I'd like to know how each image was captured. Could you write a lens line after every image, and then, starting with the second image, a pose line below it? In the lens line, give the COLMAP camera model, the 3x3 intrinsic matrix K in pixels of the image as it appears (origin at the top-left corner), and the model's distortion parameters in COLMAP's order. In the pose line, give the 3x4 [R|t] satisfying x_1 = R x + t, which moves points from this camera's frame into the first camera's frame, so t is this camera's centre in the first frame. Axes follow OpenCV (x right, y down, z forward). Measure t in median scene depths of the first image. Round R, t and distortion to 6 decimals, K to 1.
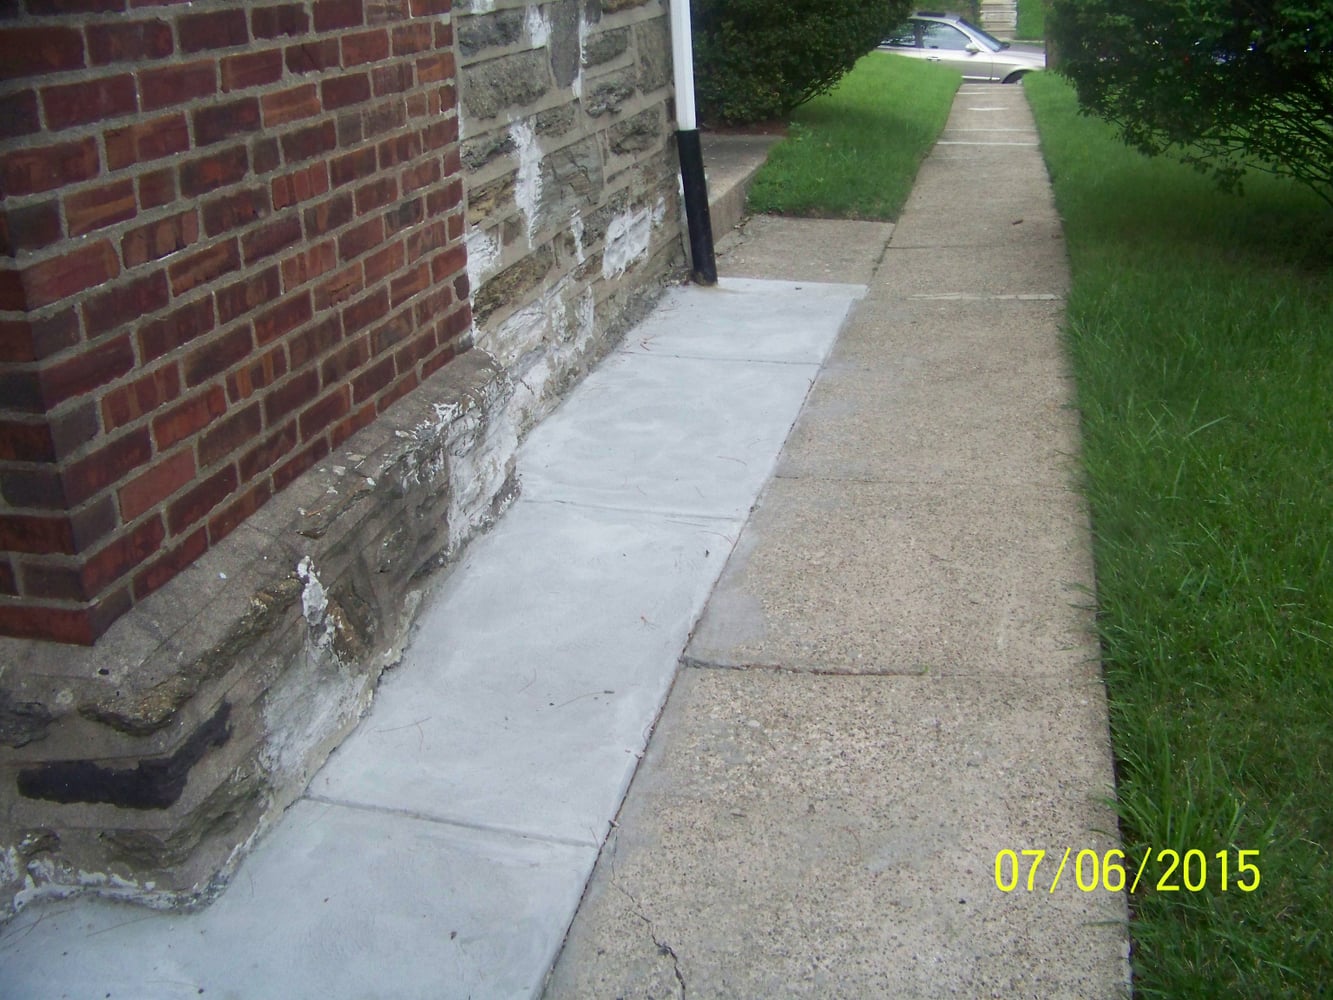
lens RADIAL K [[1419.6, 0, 649.6], [0, 1419.6, 567.1], [0, 0, 1]] dist [-0.162547, 0.000000]
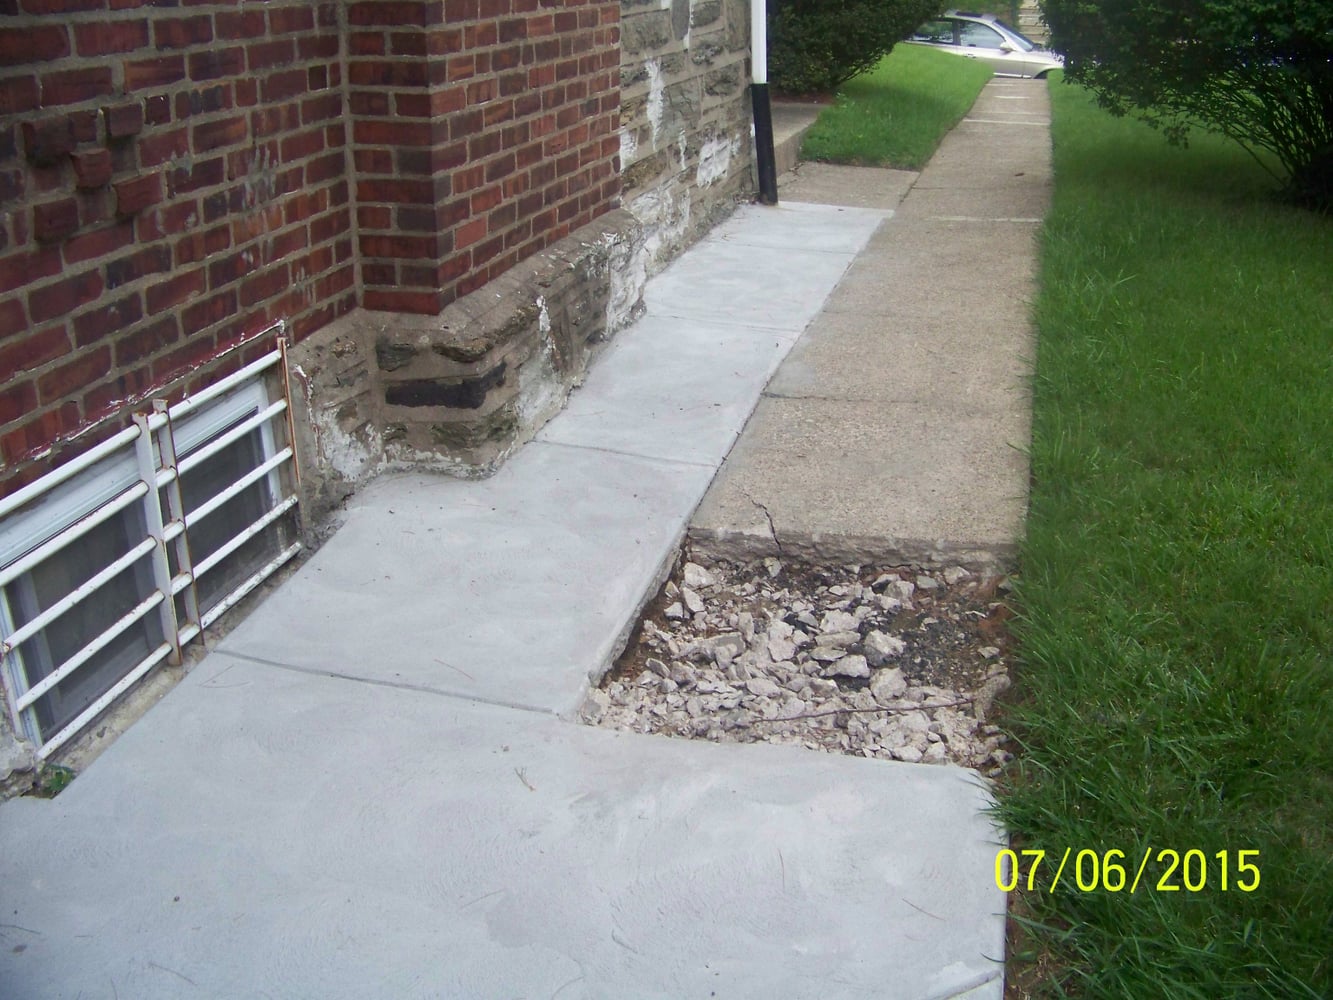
lens RADIAL K [[1419.6, 0, 661.3], [0, 1419.6, 507.2], [0, 0, 1]] dist [-0.162547, 0.000000]
pose [[0.999070, 0.041961, -0.009954, -0.059229], [-0.042289, 0.998480, -0.035354, 0.218730], [0.008456, 0.035742, 0.999325, -0.477186]]
